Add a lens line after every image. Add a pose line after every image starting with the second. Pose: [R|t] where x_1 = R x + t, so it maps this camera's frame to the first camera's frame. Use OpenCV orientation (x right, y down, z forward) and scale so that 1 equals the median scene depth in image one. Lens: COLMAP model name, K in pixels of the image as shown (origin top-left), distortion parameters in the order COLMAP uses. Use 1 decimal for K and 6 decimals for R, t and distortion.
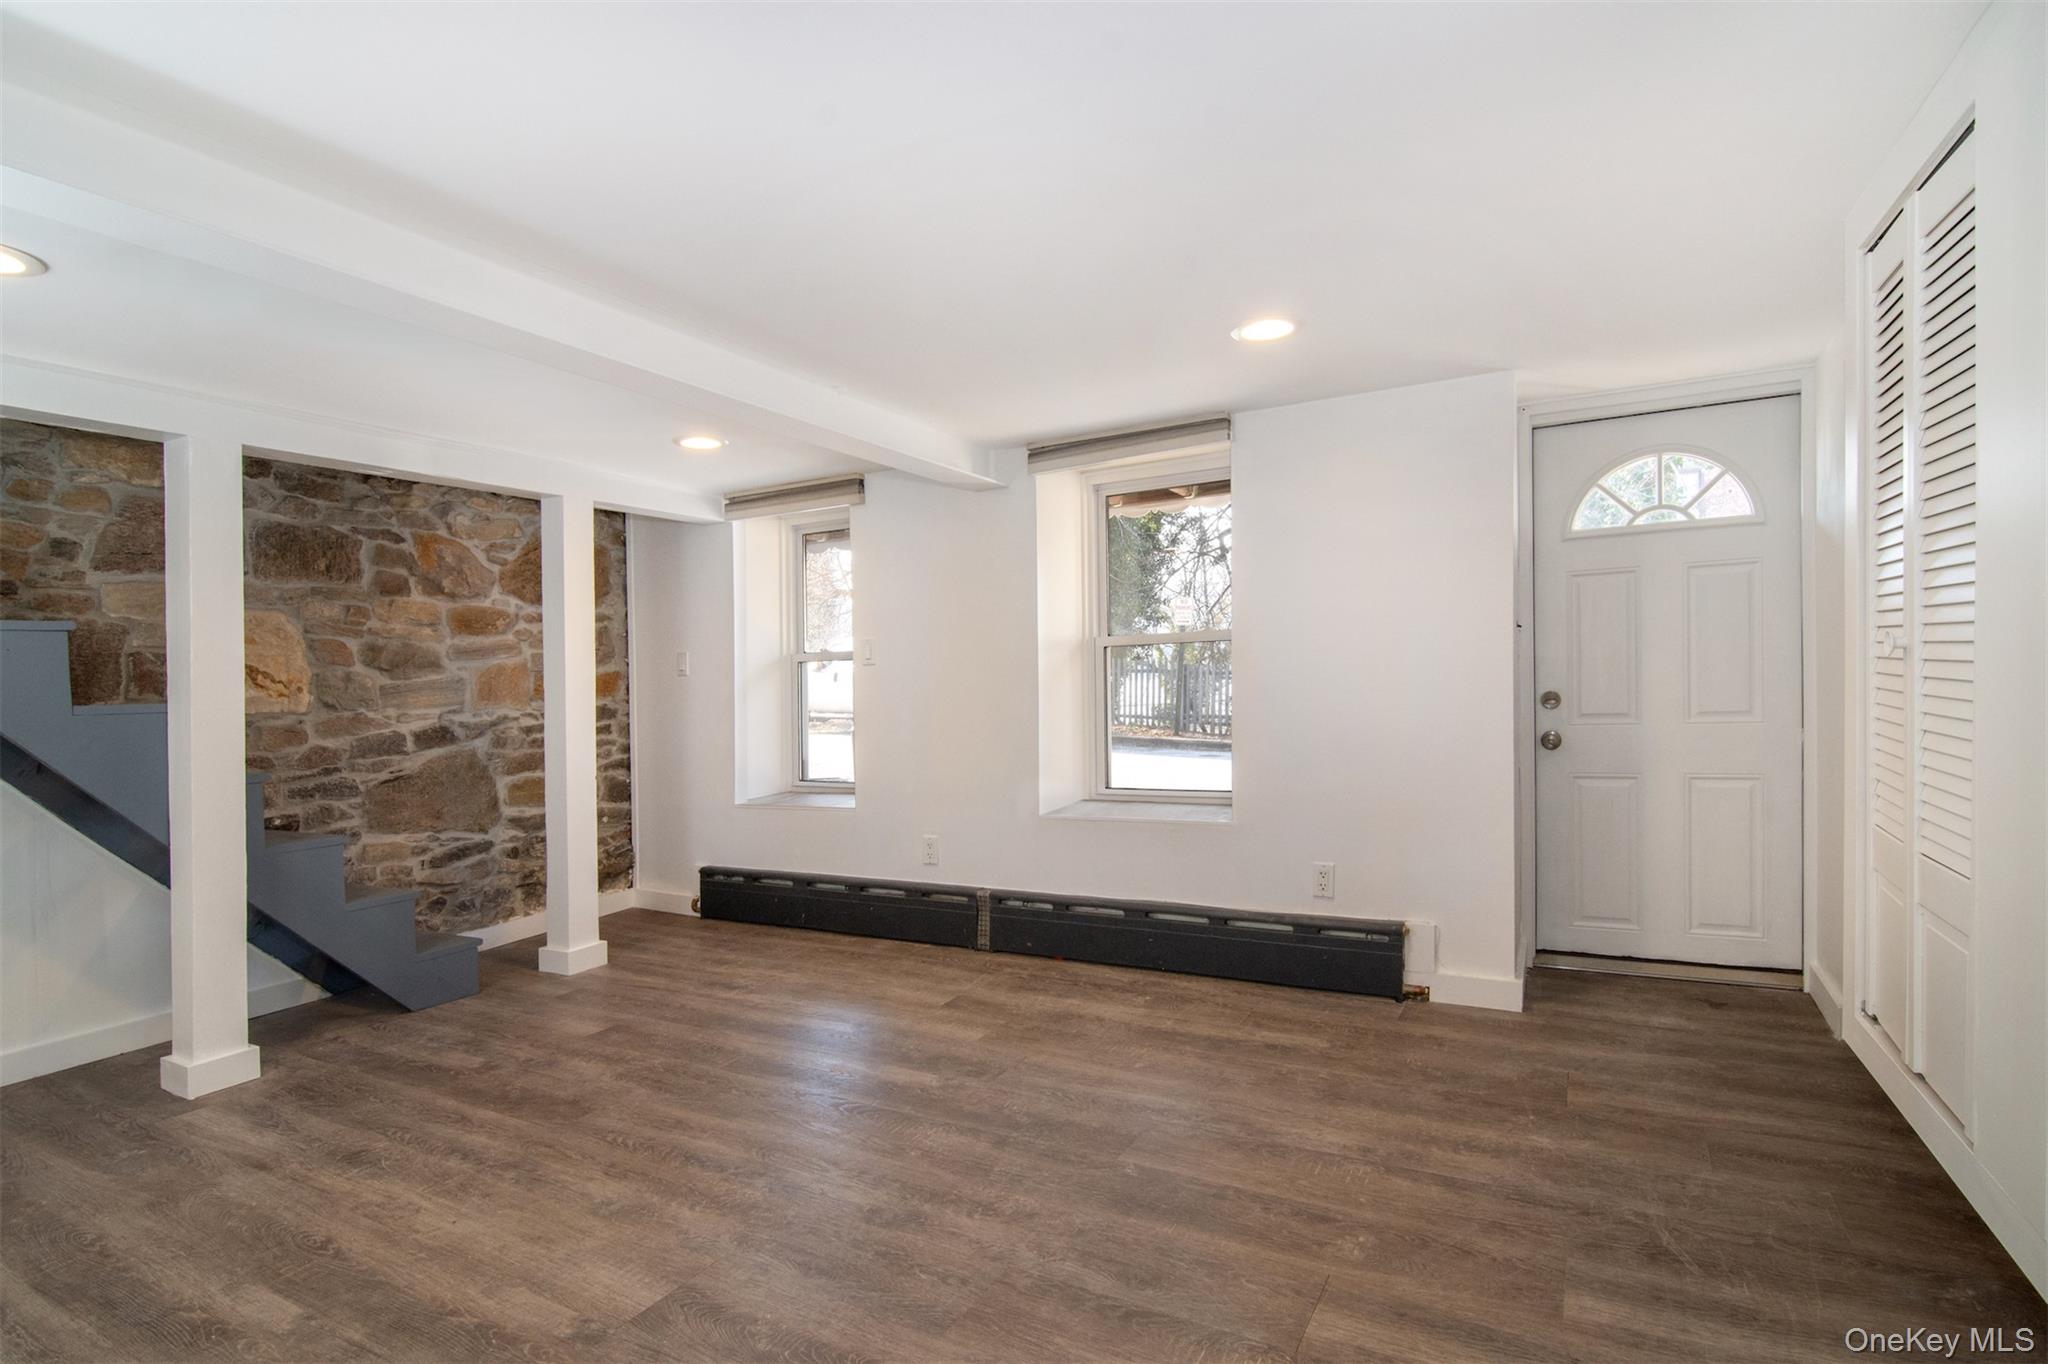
lens RADIAL K [[1044.8, 0, 1024.0], [0, 1044.8, 682.0], [0, 0, 1]] dist [-0.029176, 0.000109]
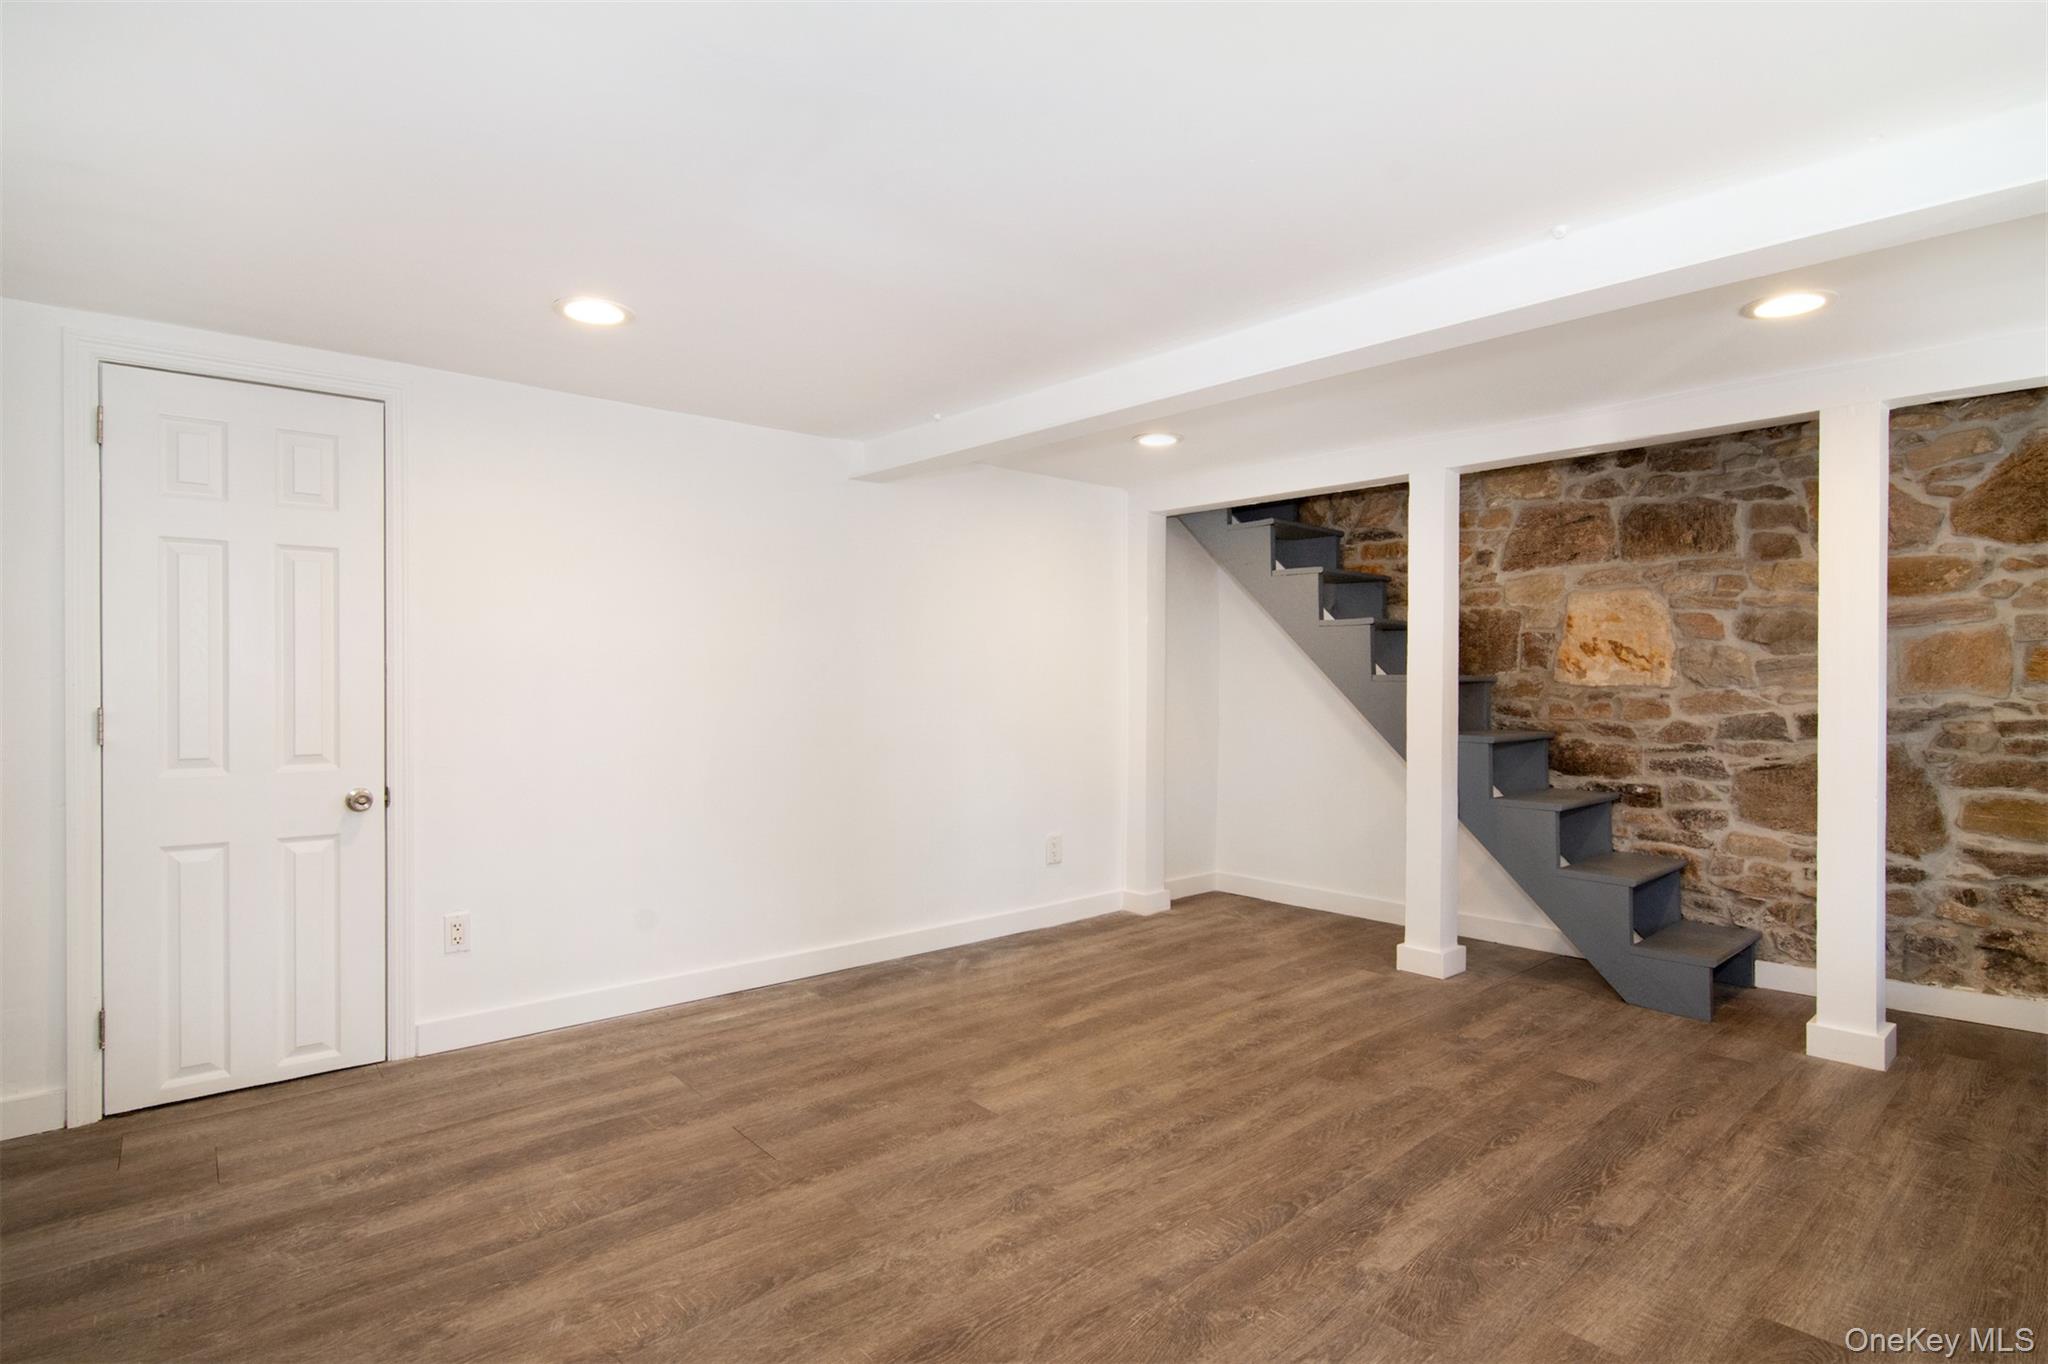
lens RADIAL K [[1036.8, 0, 1026.5], [0, 1036.8, 628.8], [0, 0, 1]] dist [-0.024762, -0.000891]
pose [[-0.367053, -0.009583, -0.930151, 0.460304], [0.009032, 0.999863, -0.013865, -0.018647], [0.930156, -0.013490, -0.366916, 0.765842]]
